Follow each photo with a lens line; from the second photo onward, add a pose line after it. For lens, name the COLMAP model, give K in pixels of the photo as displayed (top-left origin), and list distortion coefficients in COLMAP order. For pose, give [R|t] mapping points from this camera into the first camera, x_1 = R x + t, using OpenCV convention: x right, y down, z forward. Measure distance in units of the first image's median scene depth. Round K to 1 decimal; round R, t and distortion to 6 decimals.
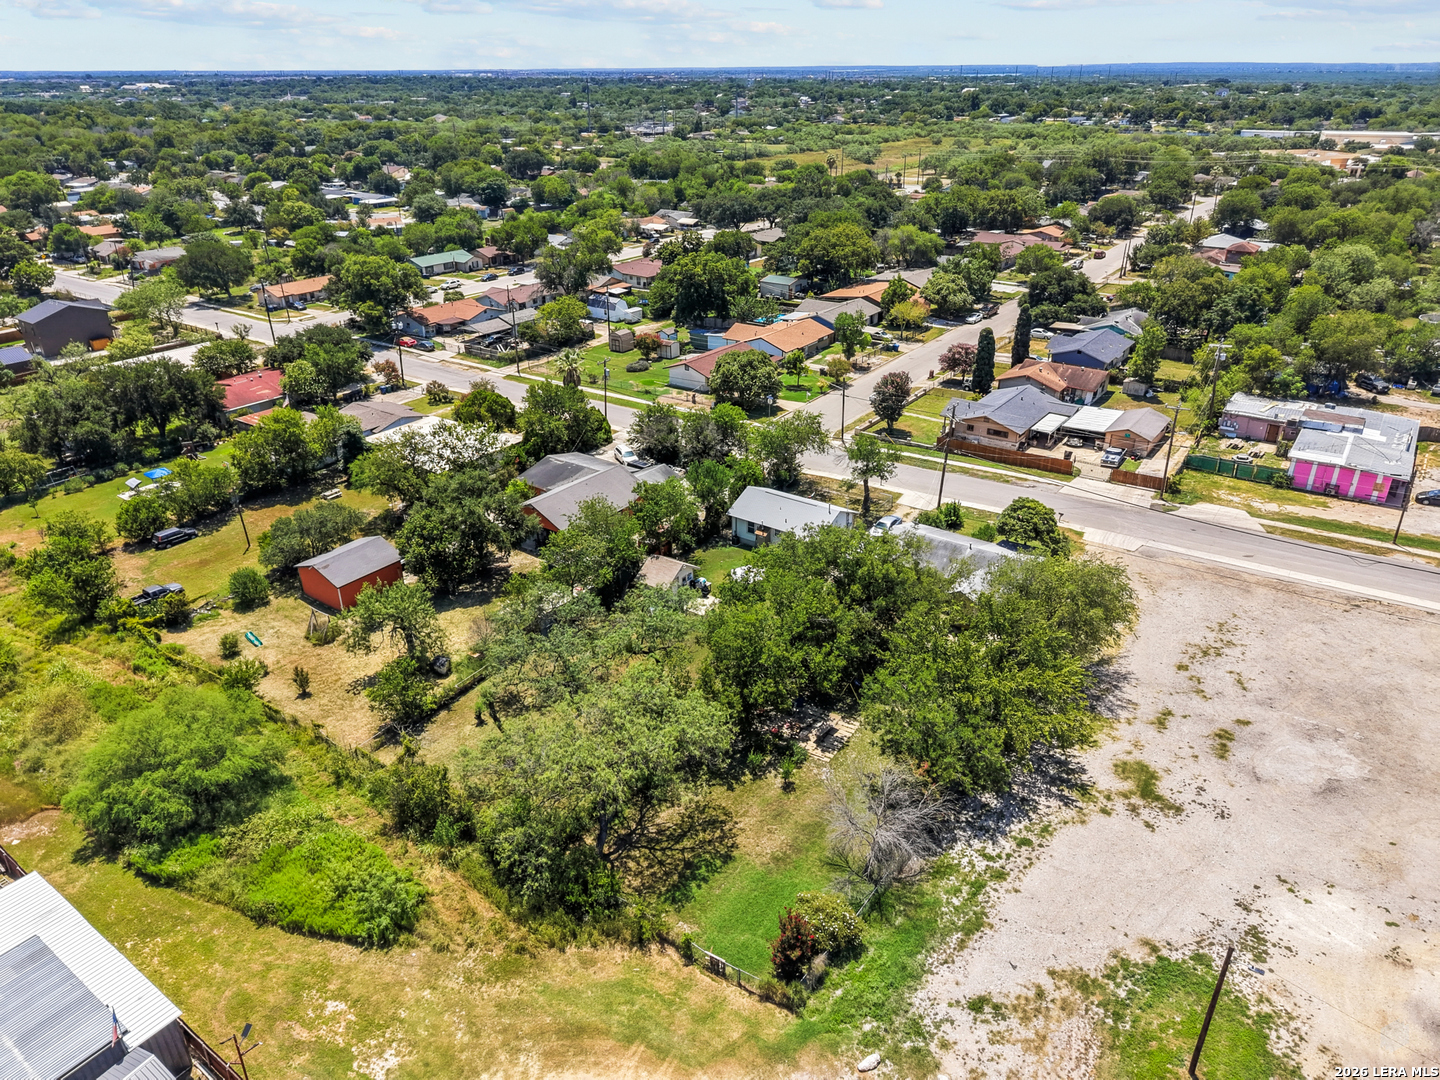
lens RADIAL K [[976.1, 0, 735.8], [0, 976.1, 539.6], [0, 0, 1]] dist [0.064733, -0.080593]
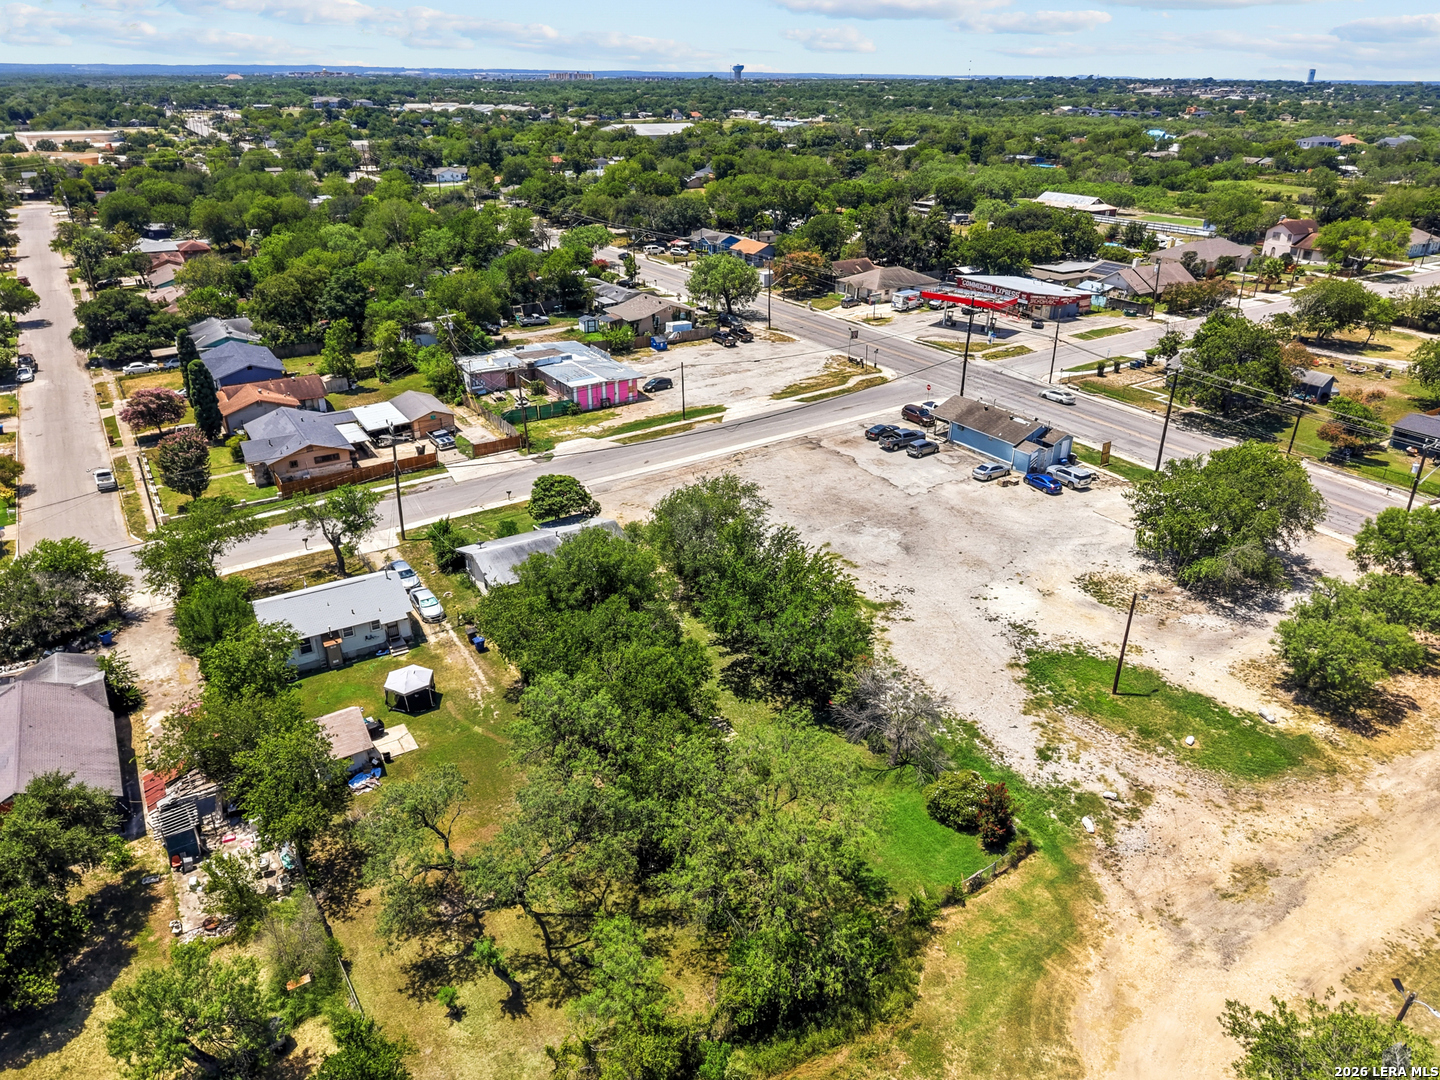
lens RADIAL K [[976.1, 0, 735.8], [0, 976.1, 539.6], [0, 0, 1]] dist [0.064733, -0.080593]
pose [[0.374753, -0.393652, 0.839404, -0.701076], [0.394600, 0.887008, 0.239807, -0.206053], [-0.838959, 0.241360, 0.487743, 0.492657]]
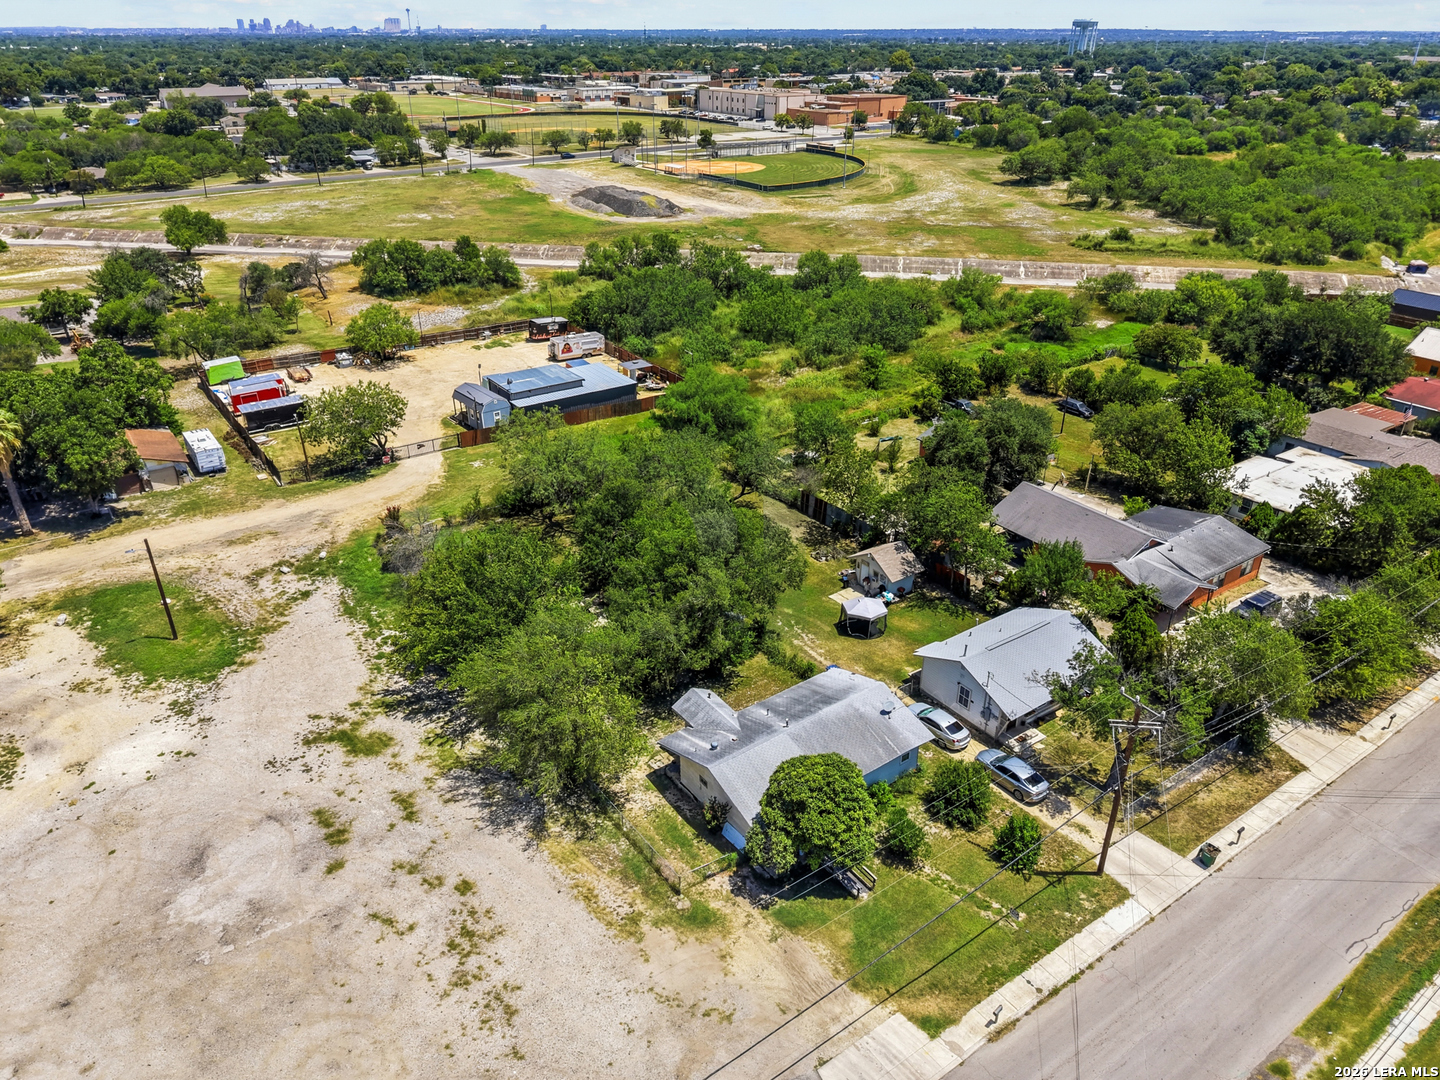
lens RADIAL K [[991.0, 0, 700.6], [0, 991.0, 543.6], [0, 0, 1]] dist [0.020205, -0.015803]
pose [[-0.362619, 0.431480, -0.826034, 1.008235], [-0.403762, 0.726116, 0.556535, -0.568212], [0.839931, 0.535331, -0.089088, 1.267358]]
